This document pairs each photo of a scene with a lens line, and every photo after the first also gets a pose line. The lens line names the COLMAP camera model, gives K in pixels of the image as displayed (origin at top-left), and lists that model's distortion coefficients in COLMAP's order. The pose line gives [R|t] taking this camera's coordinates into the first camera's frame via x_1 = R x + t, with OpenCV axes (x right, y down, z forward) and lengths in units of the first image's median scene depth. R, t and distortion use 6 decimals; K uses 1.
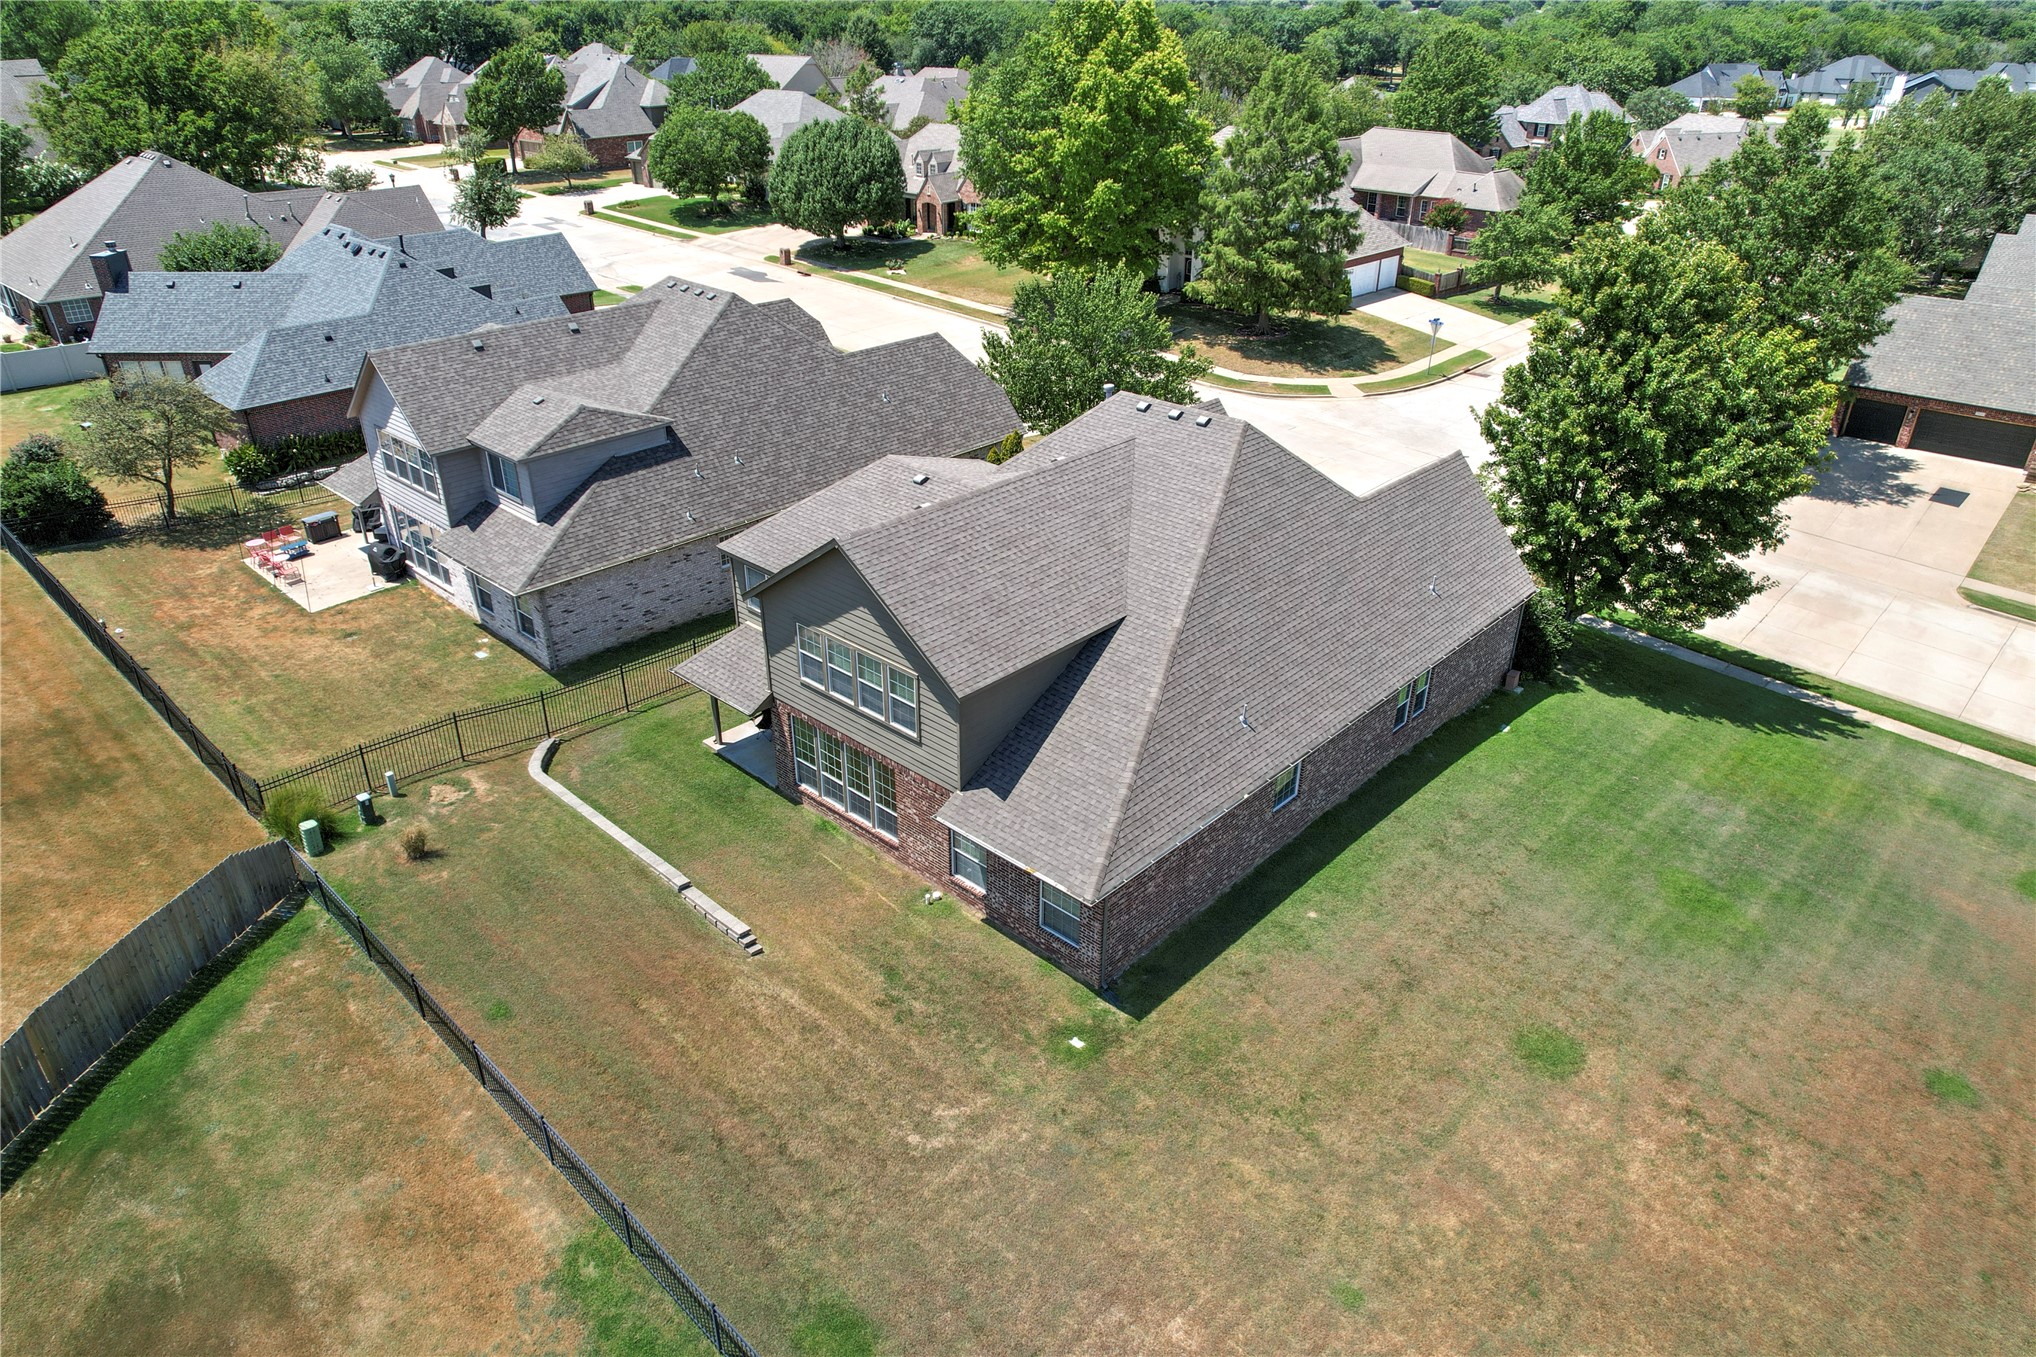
lens RADIAL K [[1289.8, 0, 1018.0], [0, 1289.8, 678.5], [0, 0, 1]] dist [-0.034685, 0.002076]
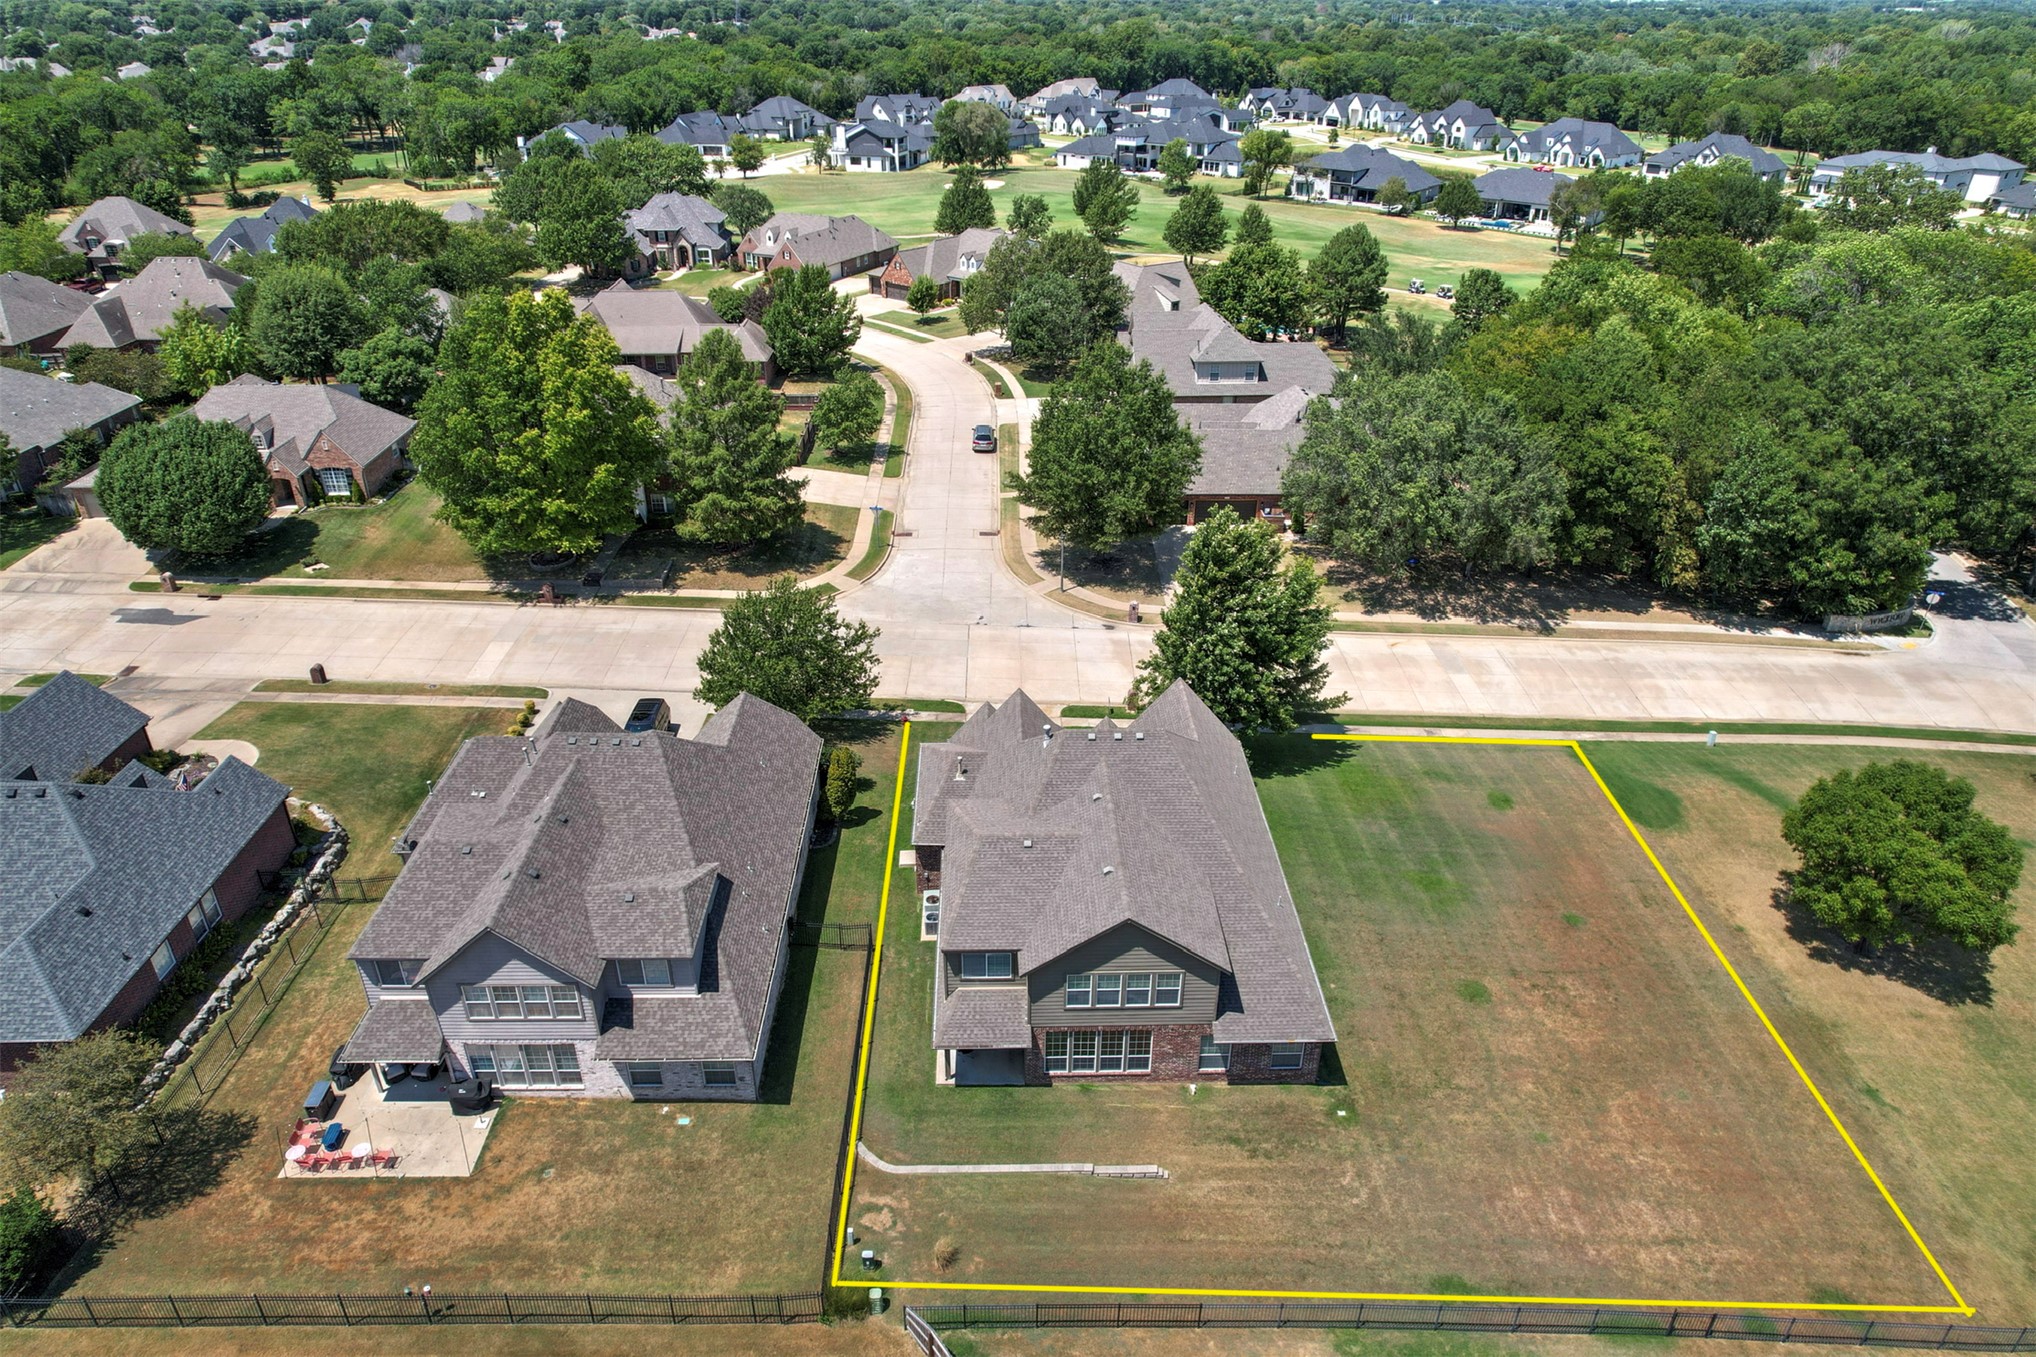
lens RADIAL K [[1289.8, 0, 1018.0], [0, 1289.8, 678.5], [0, 0, 1]] dist [-0.034685, 0.002076]
pose [[0.718765, -0.334551, 0.609468, -0.773624], [0.329739, 0.935786, 0.124803, -0.437831], [-0.612085, 0.111262, 0.782926, -0.136785]]
